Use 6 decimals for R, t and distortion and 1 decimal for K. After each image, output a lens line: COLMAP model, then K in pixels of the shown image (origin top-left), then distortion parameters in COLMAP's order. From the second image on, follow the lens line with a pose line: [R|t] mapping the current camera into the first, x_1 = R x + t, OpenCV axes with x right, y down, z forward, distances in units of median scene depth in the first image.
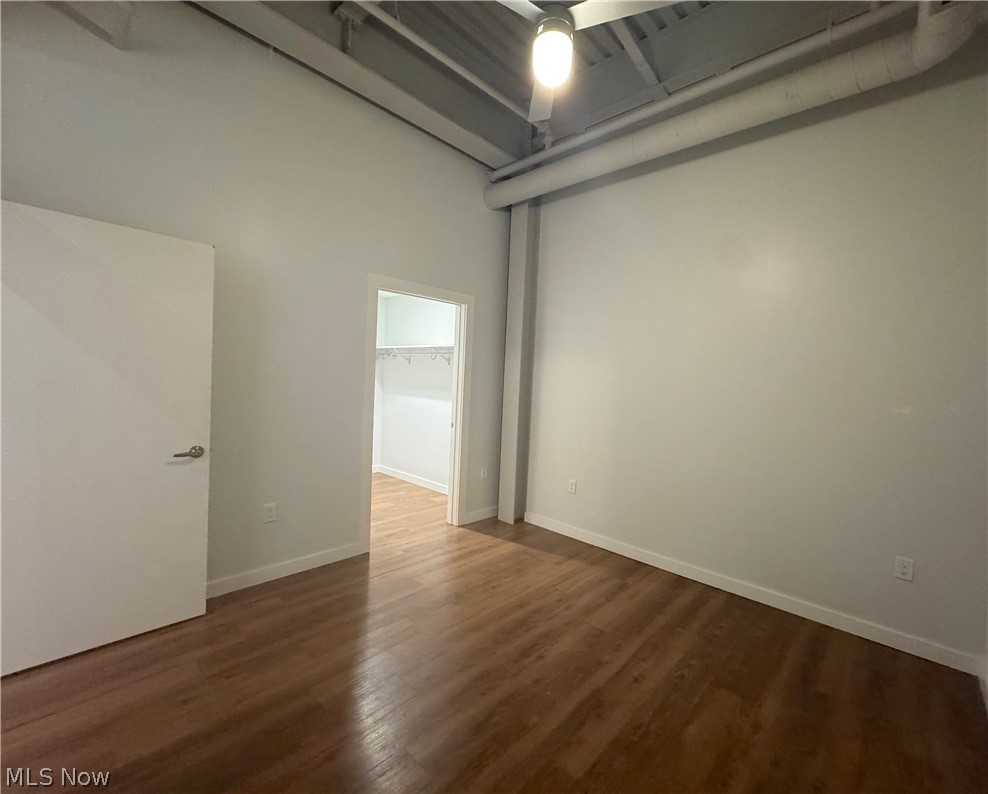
lens RADIAL K [[436.6, 0, 491.0], [0, 436.6, 399.3], [0, 0, 1]] dist [0.015241, -0.000161]
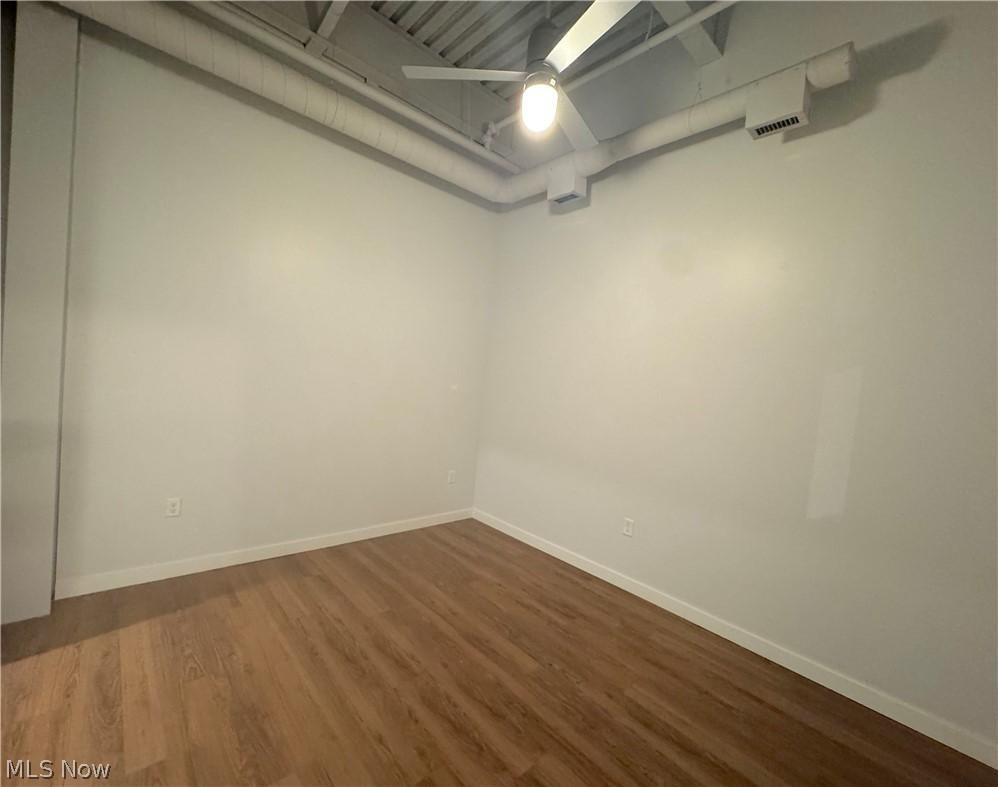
lens RADIAL K [[430.7, 0, 500.2], [0, 430.7, 393.3], [0, 0, 1]] dist [0.003286, 0.000435]
pose [[0.052566, -0.063769, 0.996579, -0.643354], [-0.031670, 0.997351, 0.065489, -0.061841], [-0.998115, -0.035004, 0.050407, 0.611832]]
